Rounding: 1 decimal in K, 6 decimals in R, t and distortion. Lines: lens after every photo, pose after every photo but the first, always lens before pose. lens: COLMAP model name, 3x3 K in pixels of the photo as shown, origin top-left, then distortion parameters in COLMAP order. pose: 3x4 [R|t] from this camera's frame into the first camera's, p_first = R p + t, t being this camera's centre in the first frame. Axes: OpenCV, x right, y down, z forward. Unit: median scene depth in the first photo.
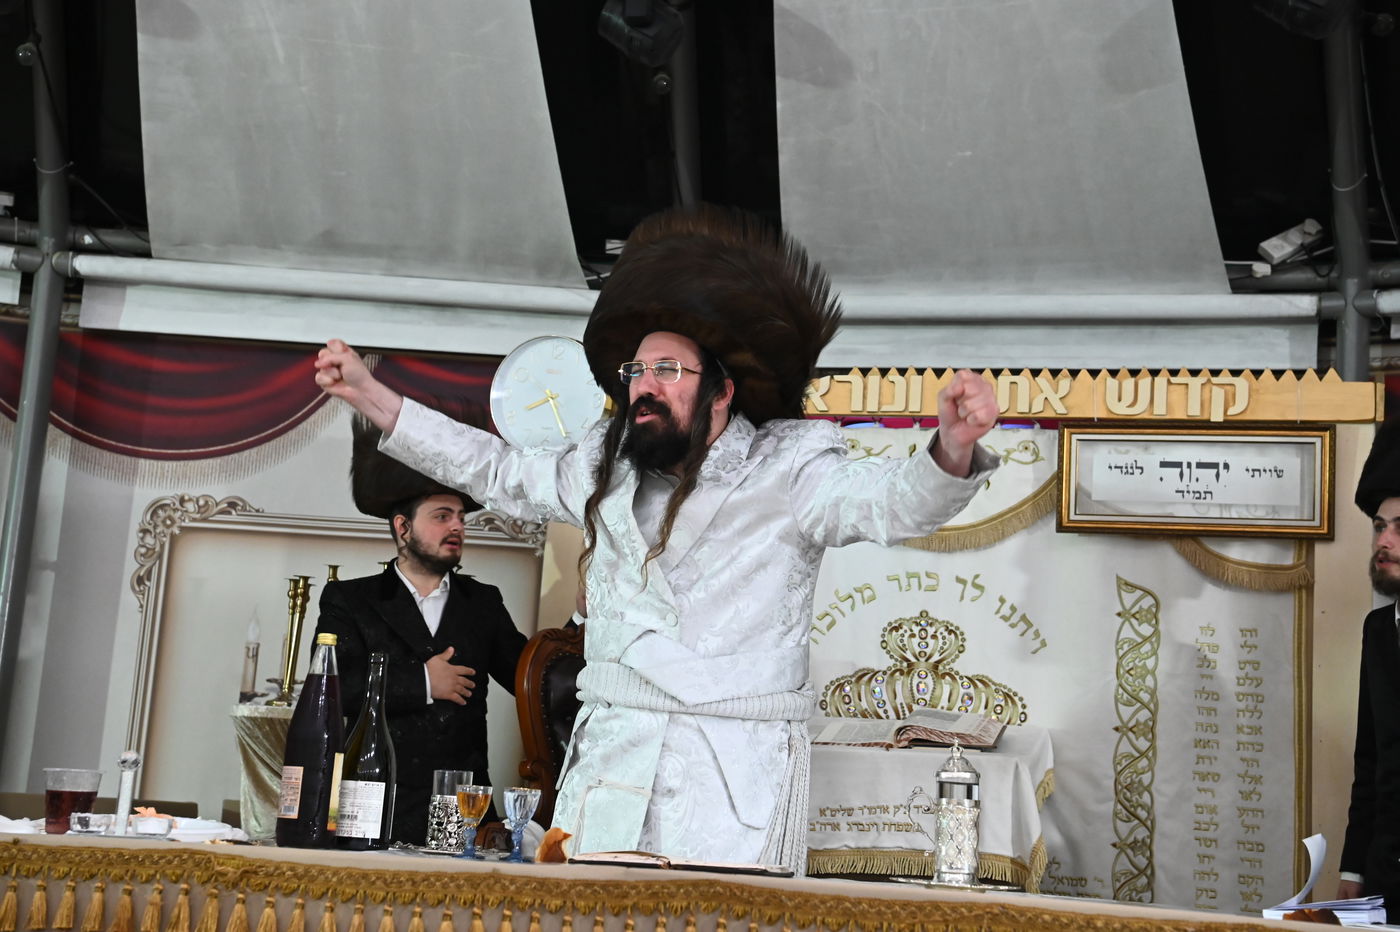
lens RADIAL K [[2089.3, 0, 700.0], [0, 2089.3, 466.0], [0, 0, 1]] dist [0.188279, 0.069351]
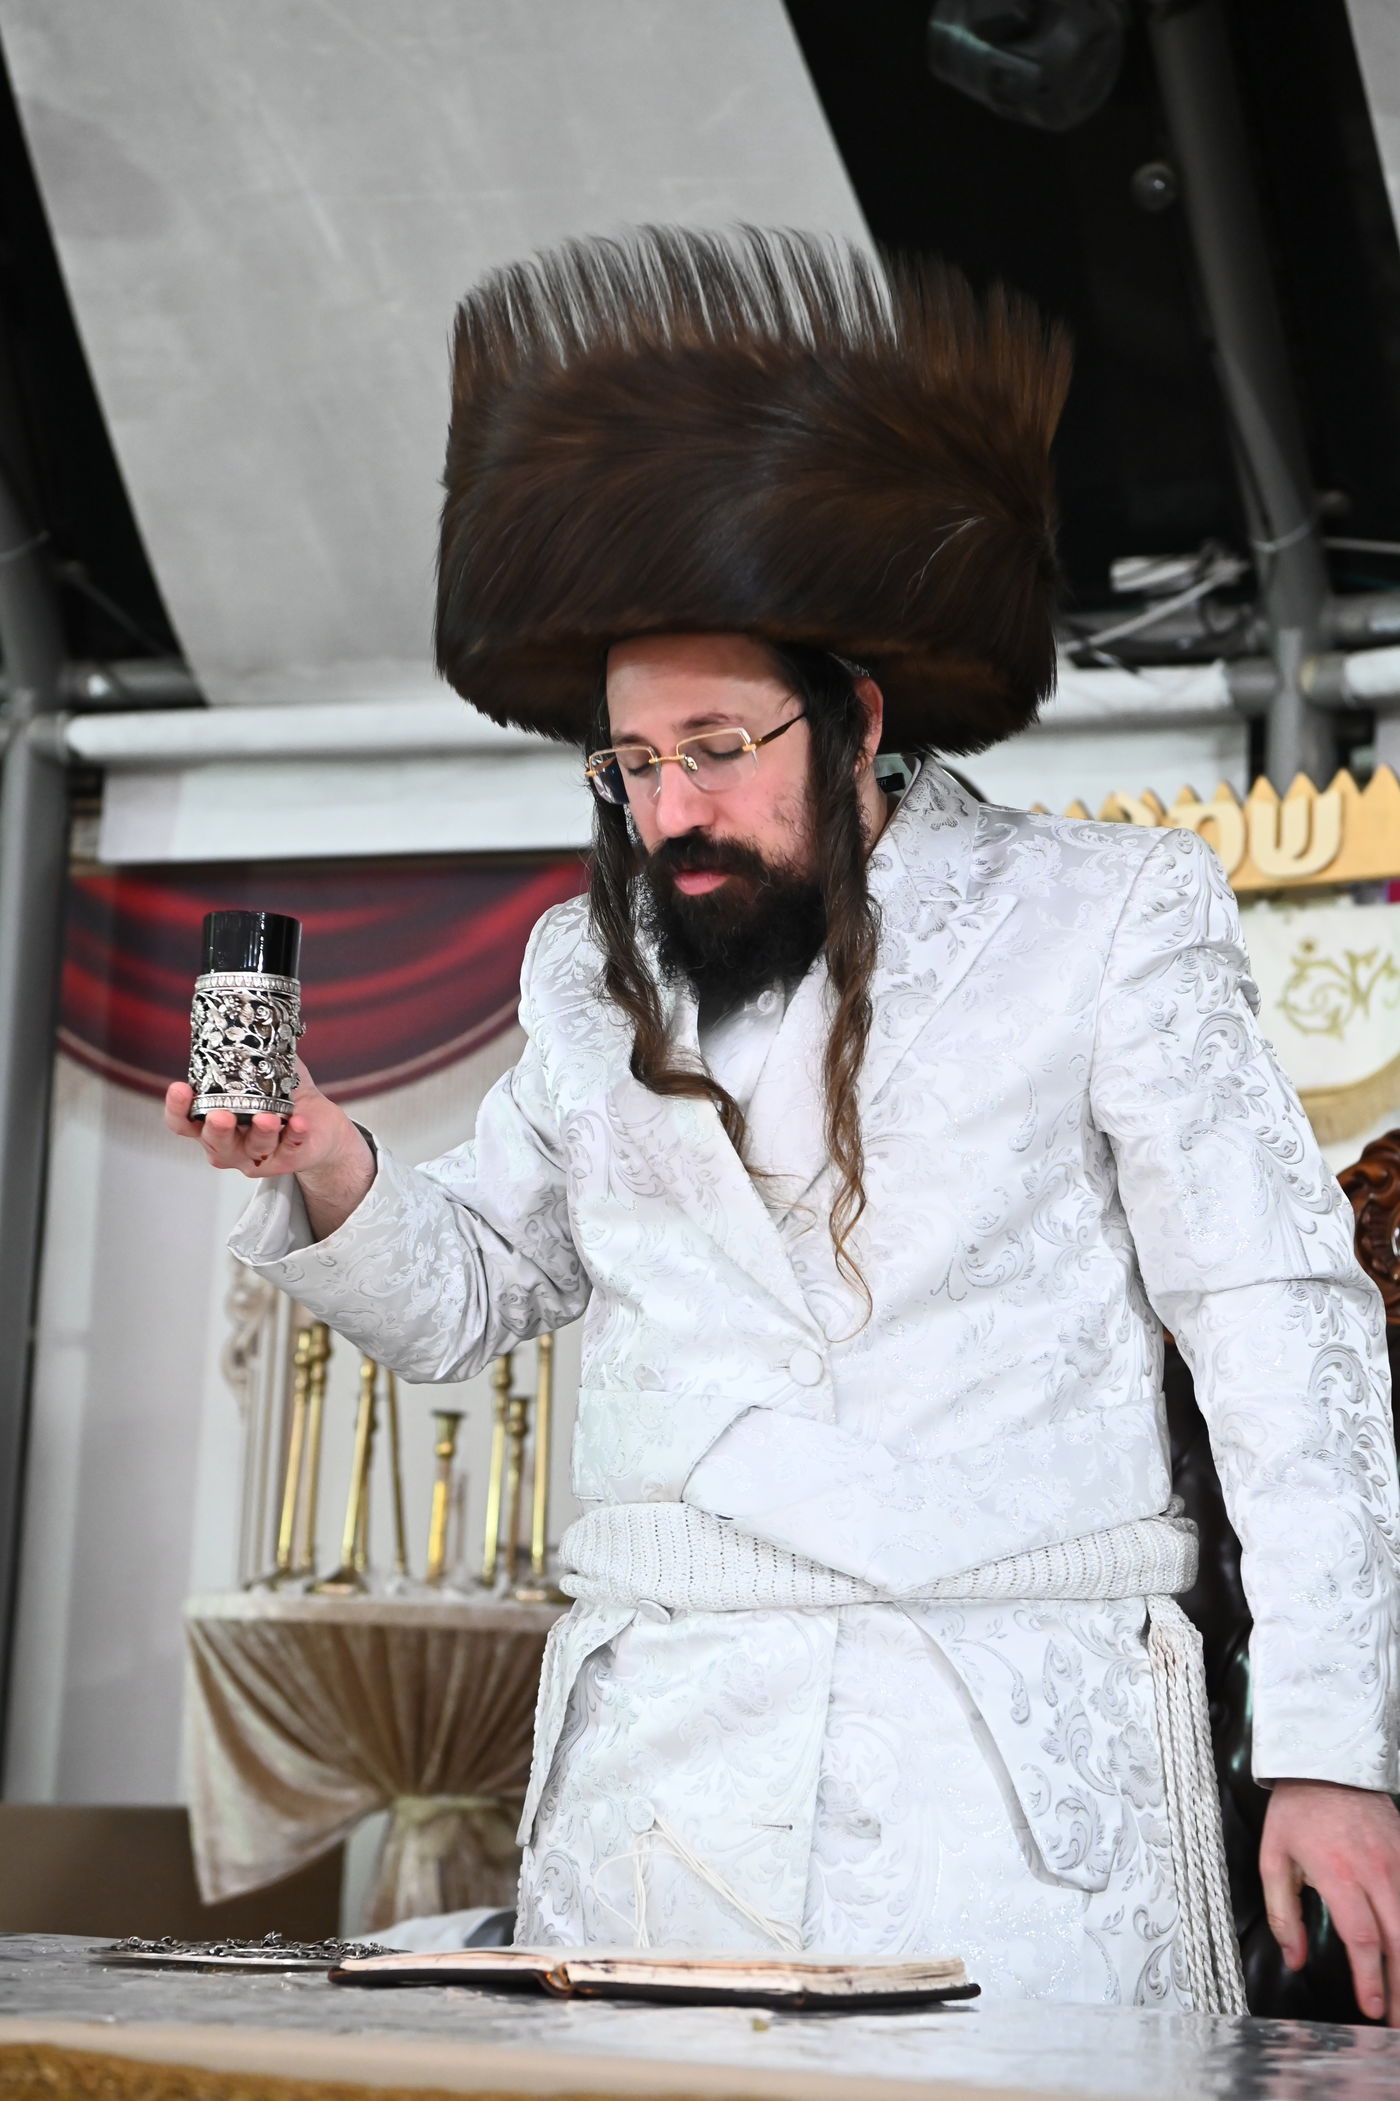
lens RADIAL K [[3804.5, 0, 744.4], [0, 3804.5, 1045.6], [0, 0, 1]] dist [0.242624, -0.155577]
pose [[0.959071, -0.083461, -0.270588, 0.105896], [0.078464, 0.996488, -0.029251, 0.018227], [0.272079, 0.006822, 0.962251, 0.185399]]
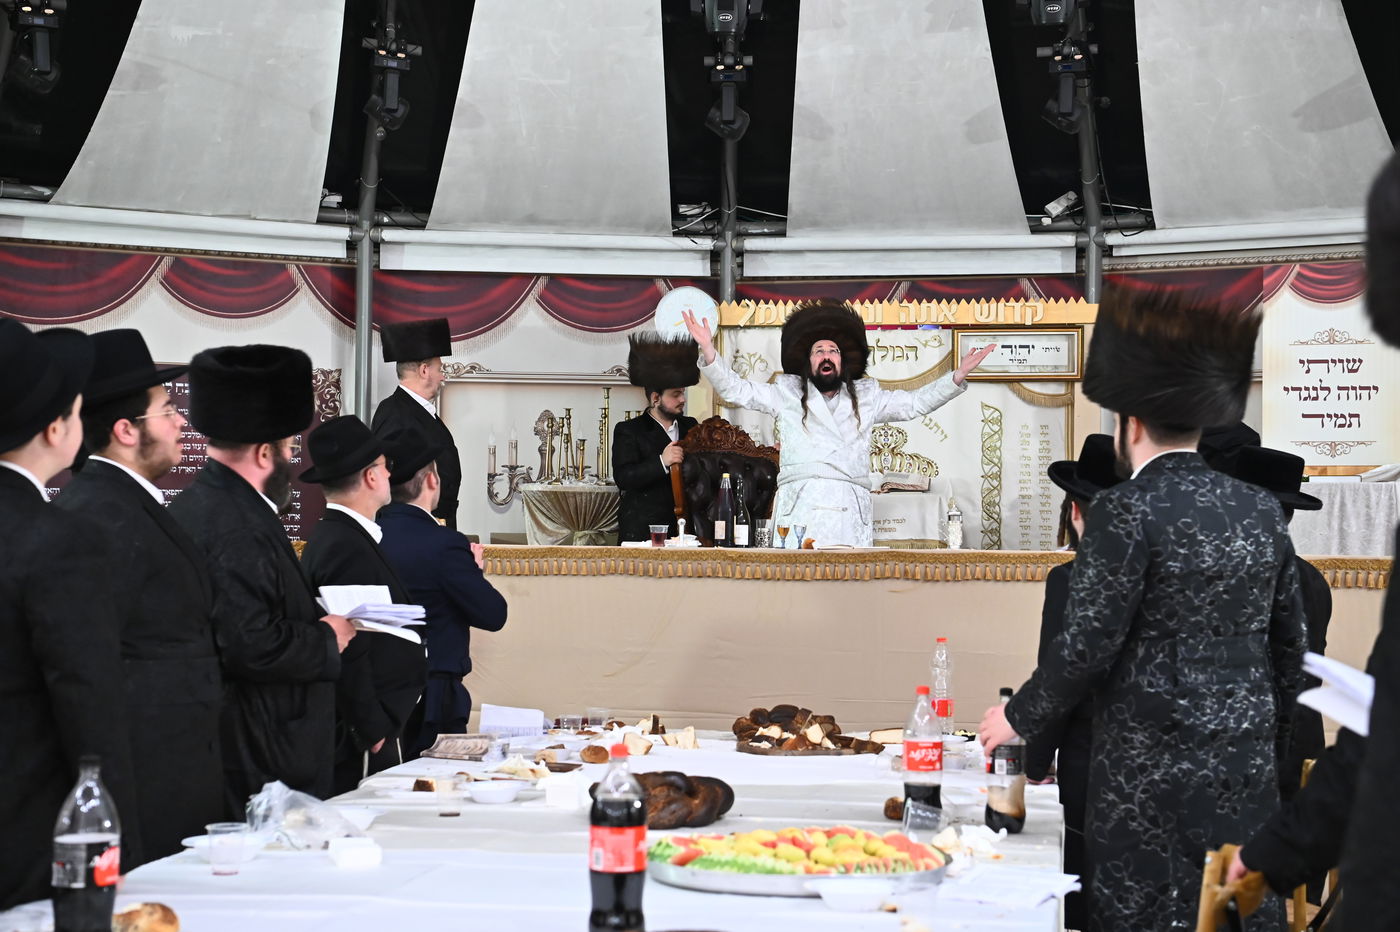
lens RADIAL K [[2165.4, 0, 700.0], [0, 2165.4, 466.0], [0, 0, 1]] dist [0.205508, 0.011522]
pose [[0.993131, -0.051032, 0.105297, -0.250275], [0.035679, 0.989100, 0.142857, -0.165987], [-0.111440, -0.138119, 0.984126, -0.882008]]
